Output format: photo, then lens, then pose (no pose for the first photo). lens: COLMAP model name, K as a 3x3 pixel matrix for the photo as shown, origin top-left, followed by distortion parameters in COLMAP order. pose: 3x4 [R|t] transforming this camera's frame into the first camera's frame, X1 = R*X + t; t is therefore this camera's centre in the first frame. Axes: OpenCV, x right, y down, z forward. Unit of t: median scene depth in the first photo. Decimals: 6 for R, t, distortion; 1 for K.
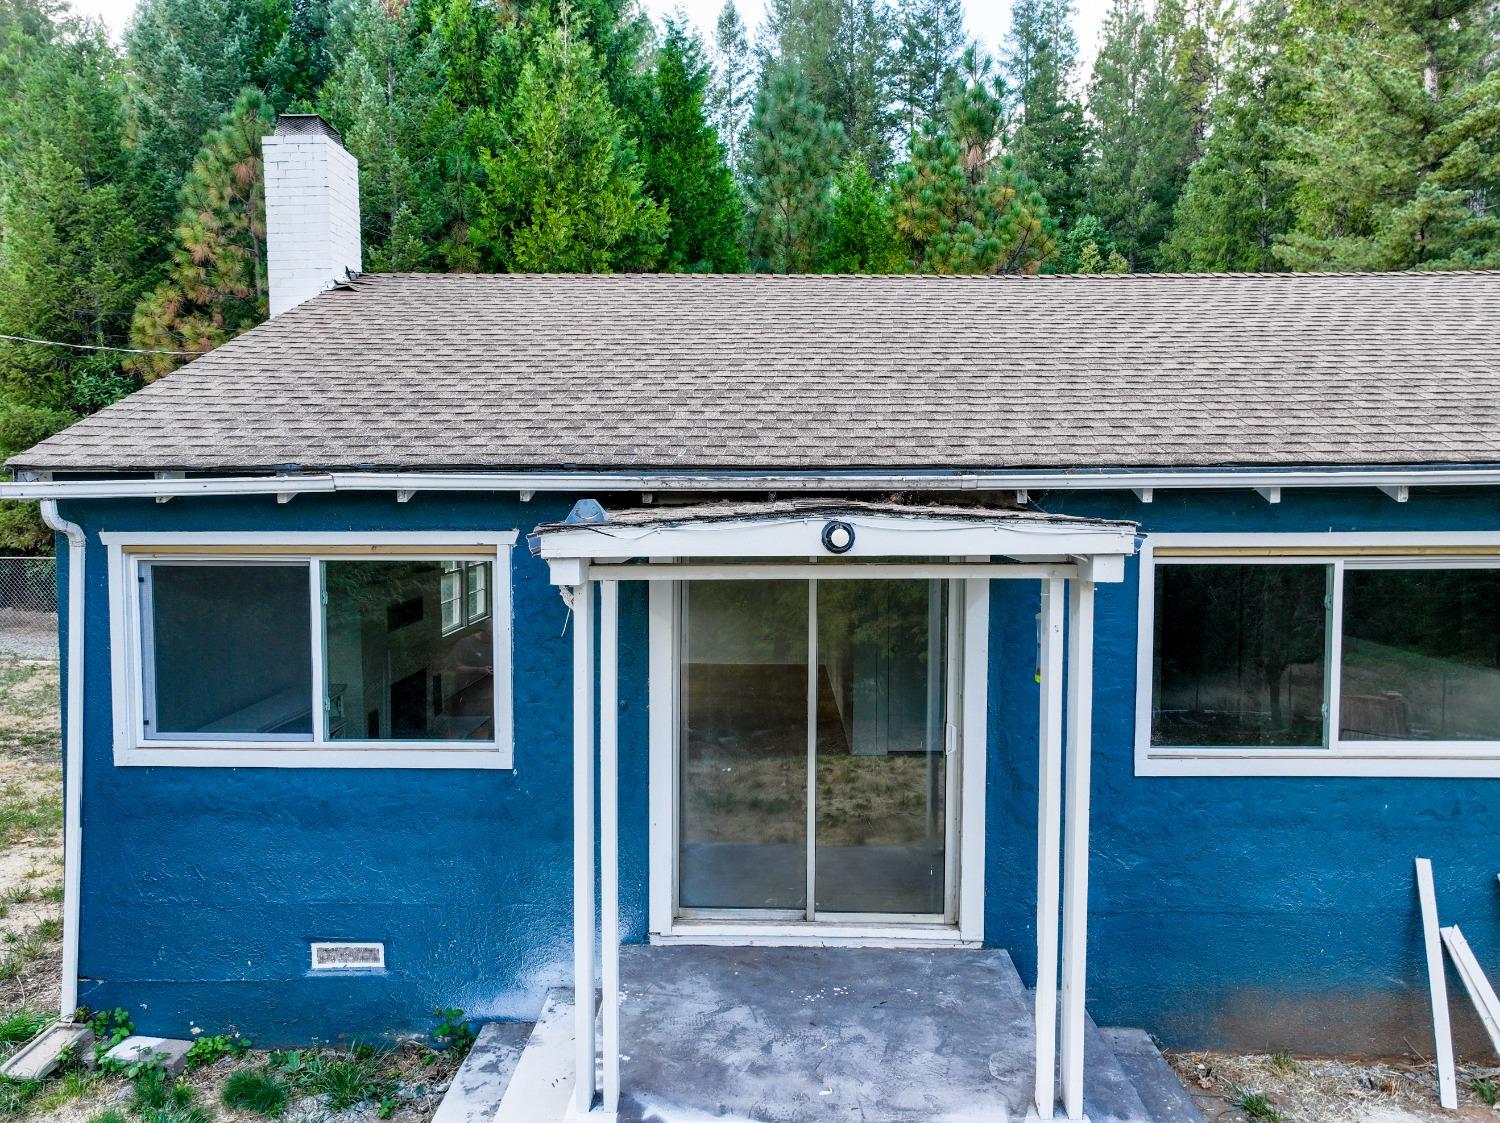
lens RADIAL K [[1050.9, 0, 750.0], [0, 1050.9, 561.5], [0, 0, 1]] dist [0.002932, 0.009229]
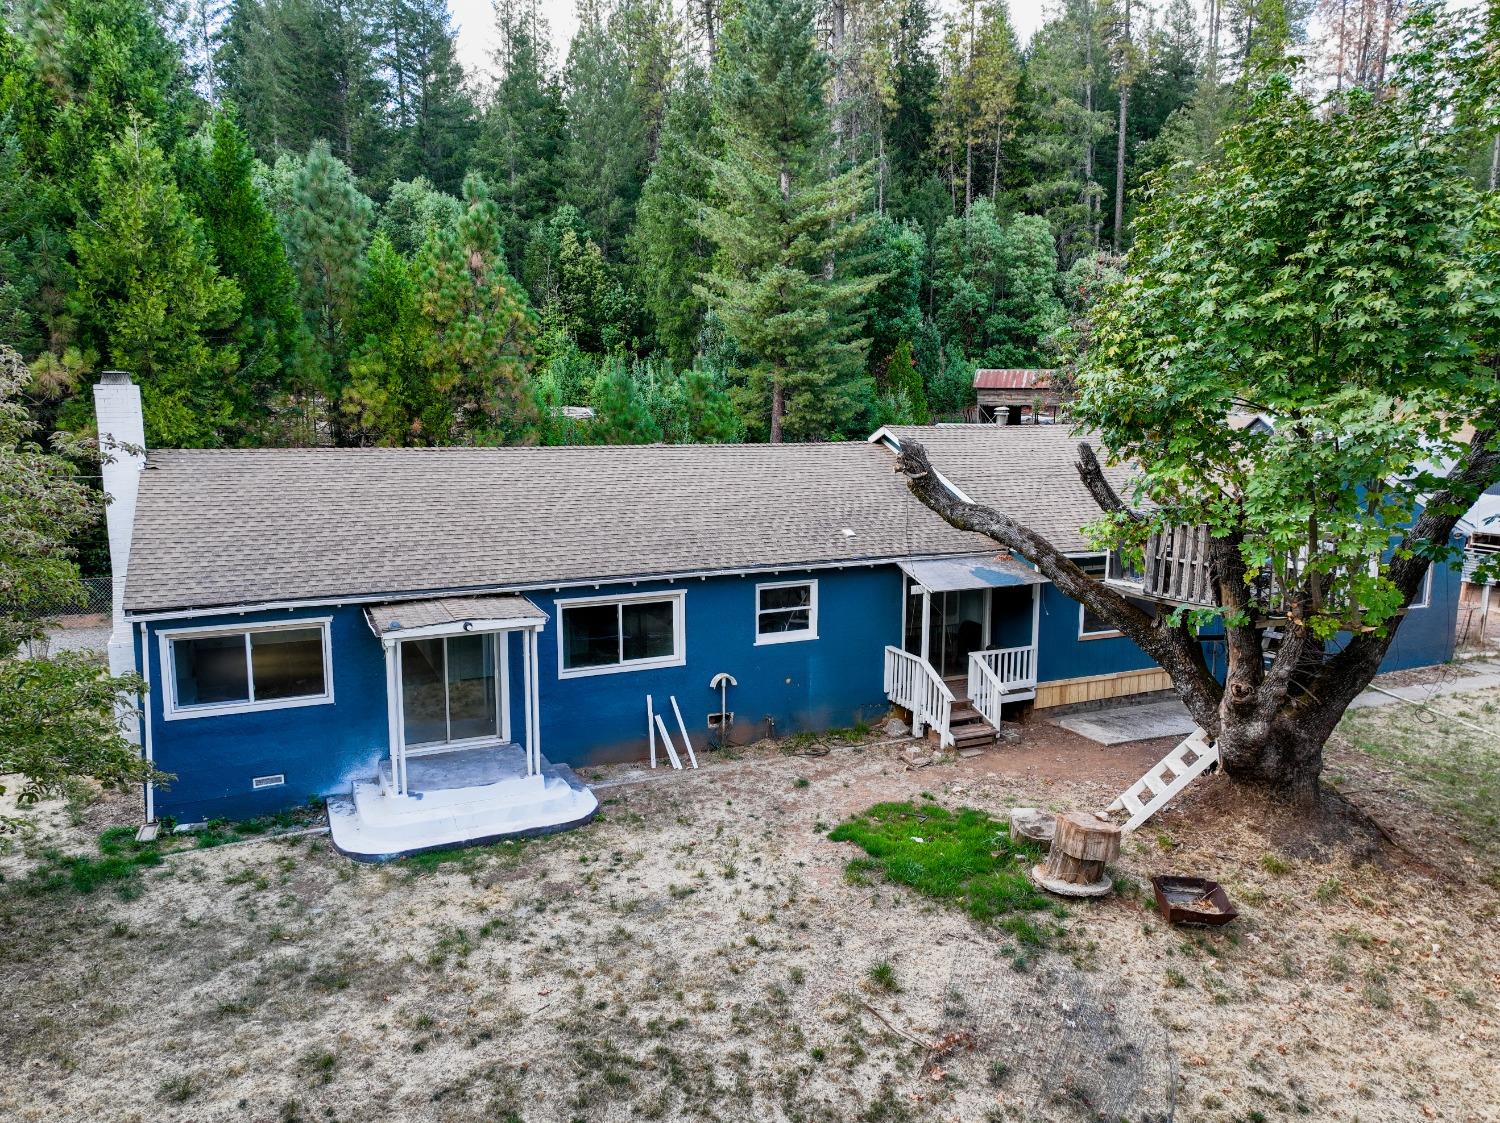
lens RADIAL K [[1050.9, 0, 750.0], [0, 1050.9, 561.5], [0, 0, 1]] dist [0.002932, 0.009229]
pose [[0.894879, -0.062670, 0.441886, -0.118146], [0.026370, 0.995787, 0.087824, -0.100074], [-0.445529, -0.066939, 0.892762, -0.499337]]
